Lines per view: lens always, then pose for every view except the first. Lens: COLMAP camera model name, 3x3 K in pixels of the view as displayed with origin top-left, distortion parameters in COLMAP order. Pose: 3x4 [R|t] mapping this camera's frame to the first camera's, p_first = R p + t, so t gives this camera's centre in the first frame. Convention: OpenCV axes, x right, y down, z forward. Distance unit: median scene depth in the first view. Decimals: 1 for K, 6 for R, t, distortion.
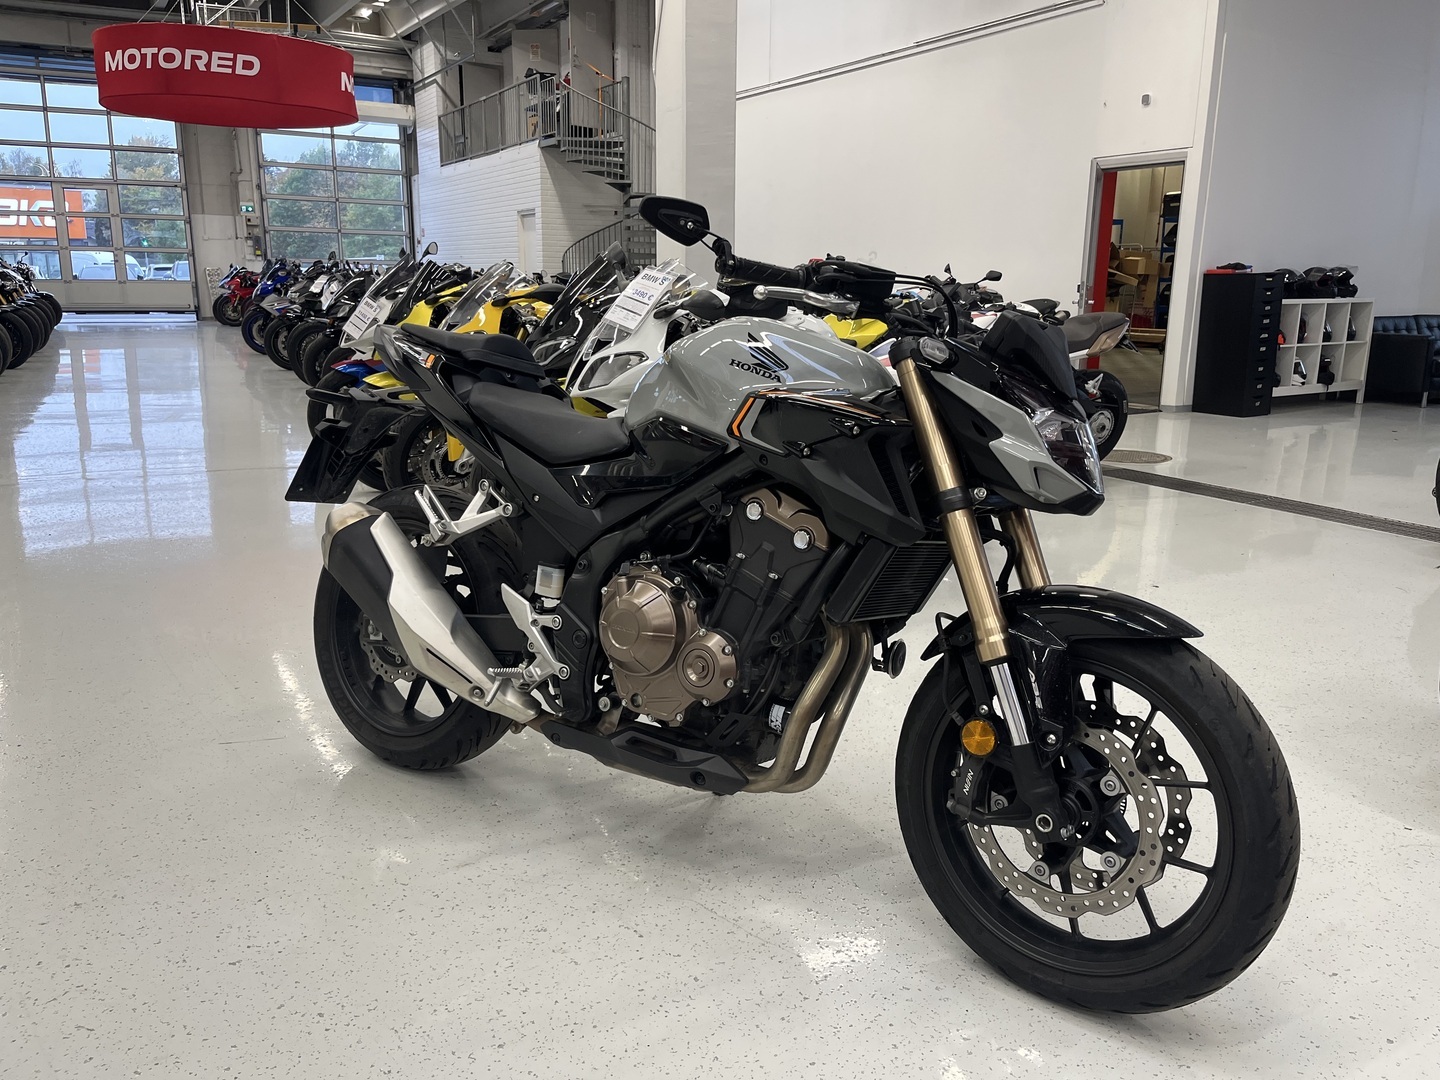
lens RADIAL K [[1095.8, 0, 729.7], [0, 1095.8, 542.8], [0, 0, 1]] dist [0.089345, -0.117447]
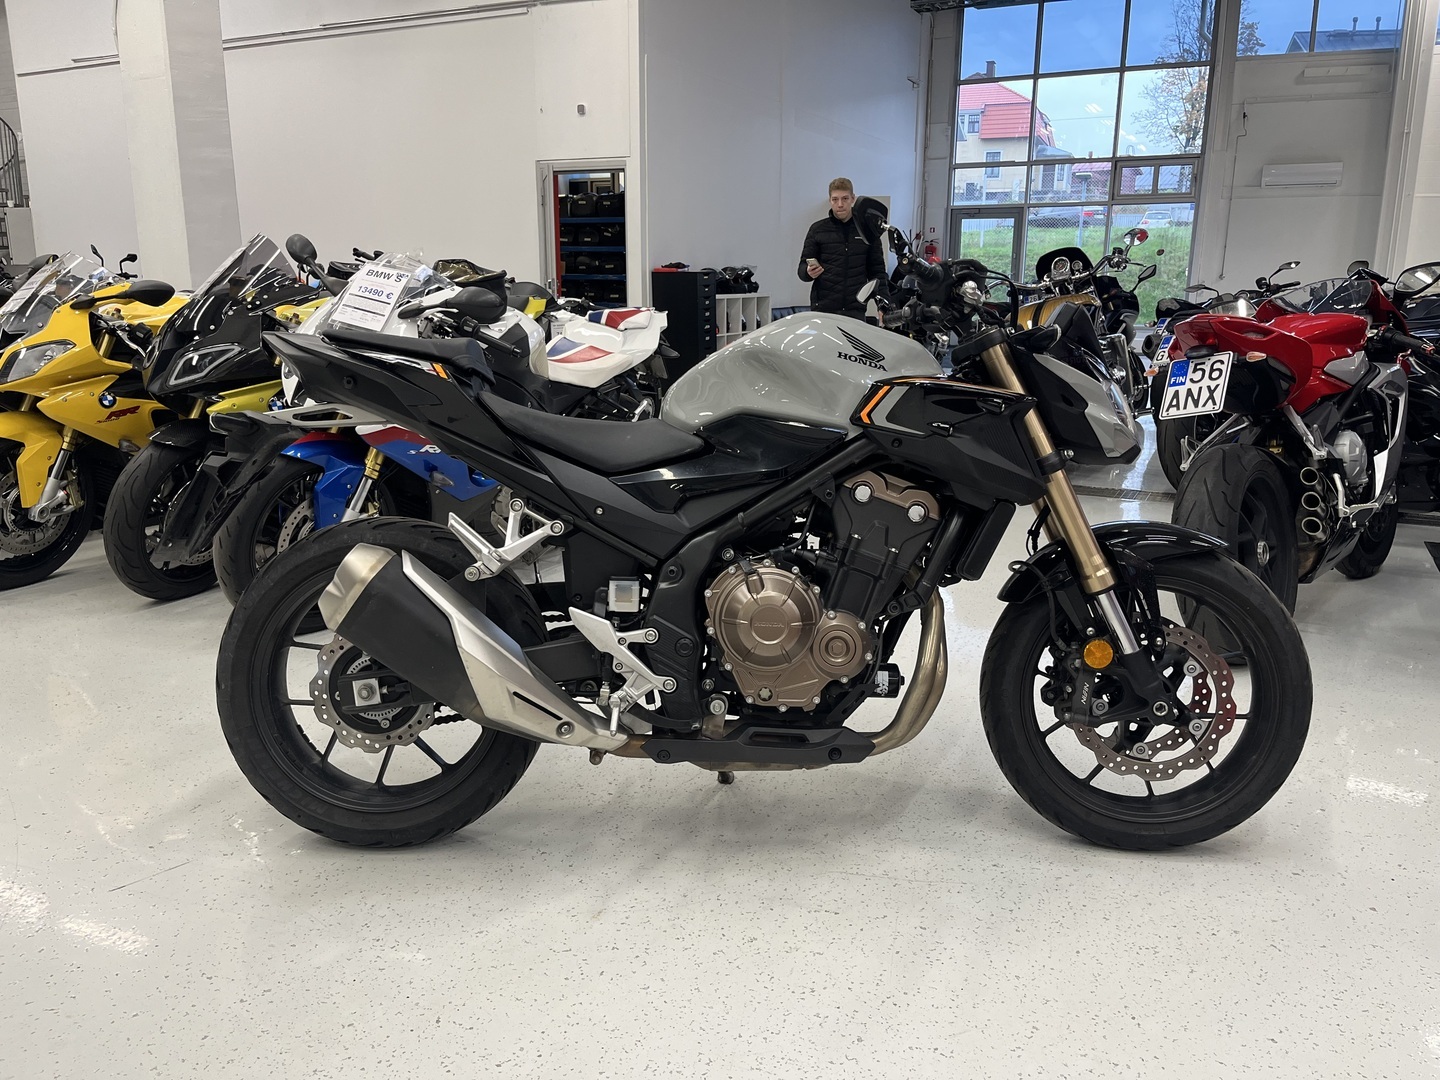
lens RADIAL K [[1095.8, 0, 729.7], [0, 1095.8, 542.8], [0, 0, 1]] dist [0.089345, -0.117447]
pose [[0.833362, -0.133625, 0.536333, -0.590543], [0.131637, 0.990399, 0.042213, -0.038647], [-0.536824, 0.035422, 0.842950, 0.150139]]
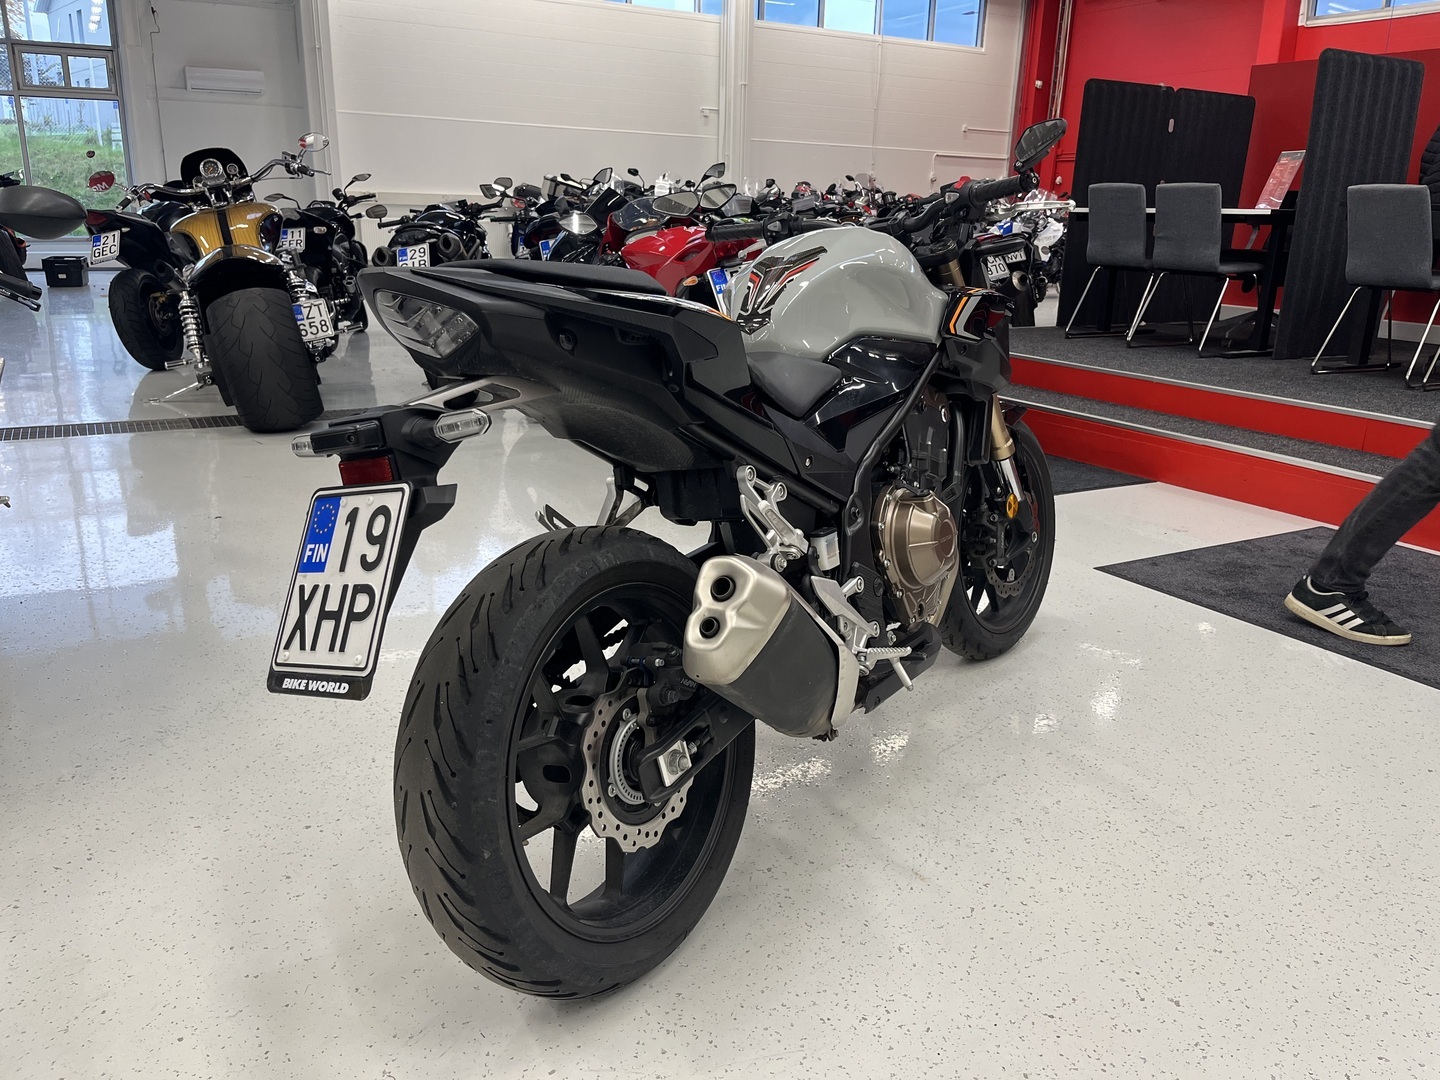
lens RADIAL K [[1095.8, 0, 729.7], [0, 1095.8, 542.8], [0, 0, 1]] dist [0.089345, -0.117447]
pose [[0.010078, -0.302358, 0.953141, -0.980230], [0.212340, 0.932098, 0.293437, -0.239260], [-0.977144, 0.199433, 0.073596, 1.009517]]
